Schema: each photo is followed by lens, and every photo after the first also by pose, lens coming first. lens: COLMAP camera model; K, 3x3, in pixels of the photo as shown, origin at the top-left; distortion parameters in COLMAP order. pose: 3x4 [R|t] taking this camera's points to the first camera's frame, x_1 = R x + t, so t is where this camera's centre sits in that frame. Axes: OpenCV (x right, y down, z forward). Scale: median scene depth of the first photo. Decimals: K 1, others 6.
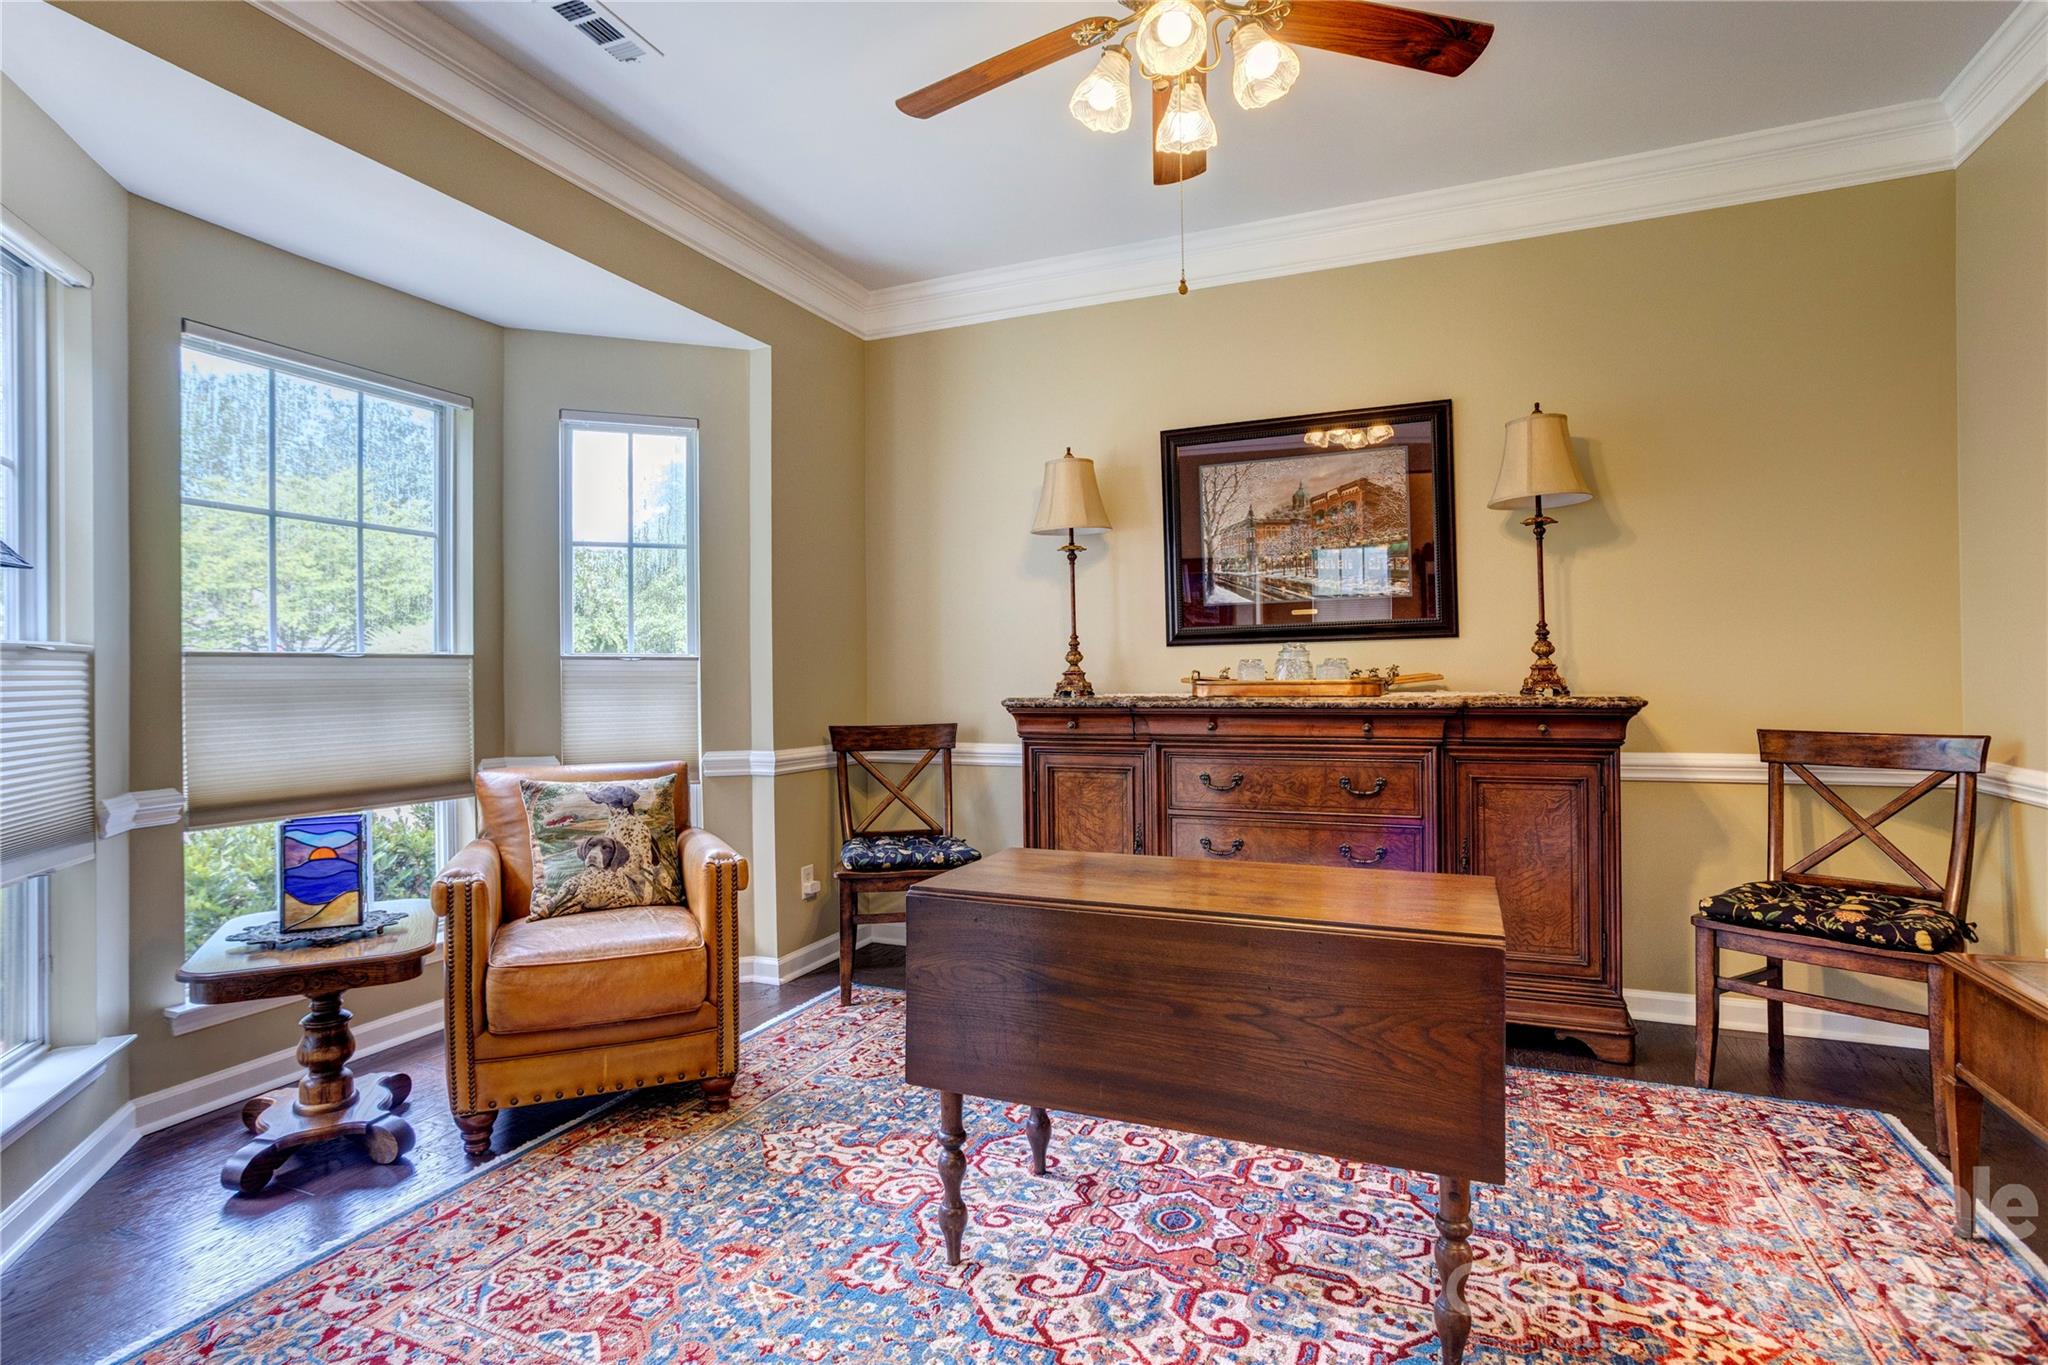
lens RADIAL K [[1027.4, 0, 1024.0], [0, 1027.4, 682.5], [0, 0, 1]] dist [-0.060076, 0.038715]
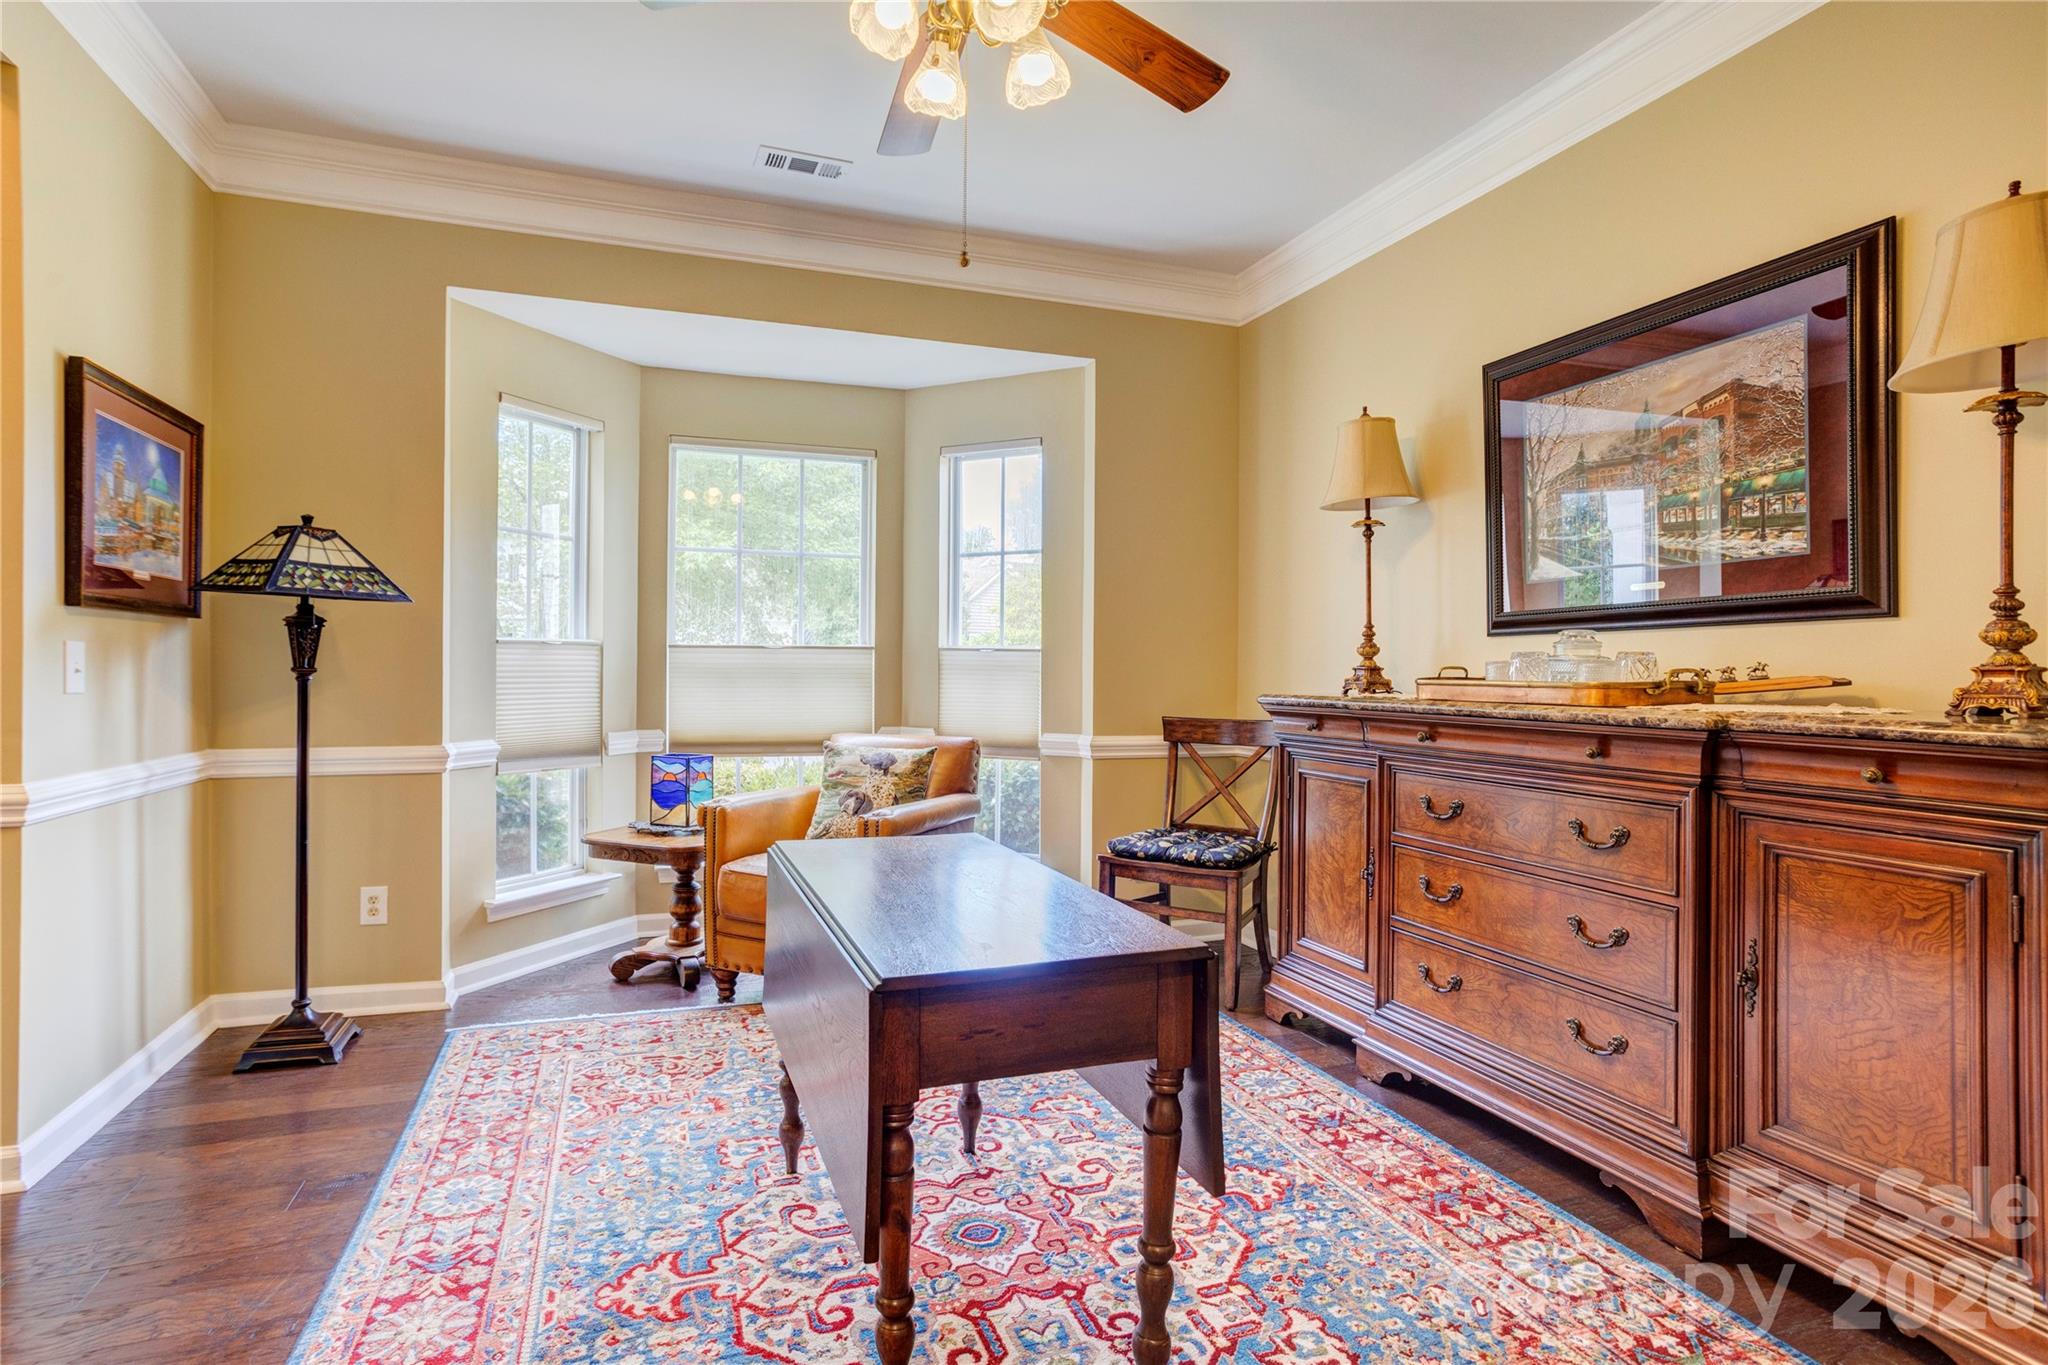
lens RADIAL K [[1009.2, 0, 992.4], [0, 1009.2, 688.1], [0, 0, 1]] dist [-0.054695, 0.036563]
pose [[0.675560, 0.028943, -0.736737, 0.510107], [-0.020407, 0.999580, 0.020557, -0.004059], [0.737023, 0.001146, 0.675867, 0.223317]]
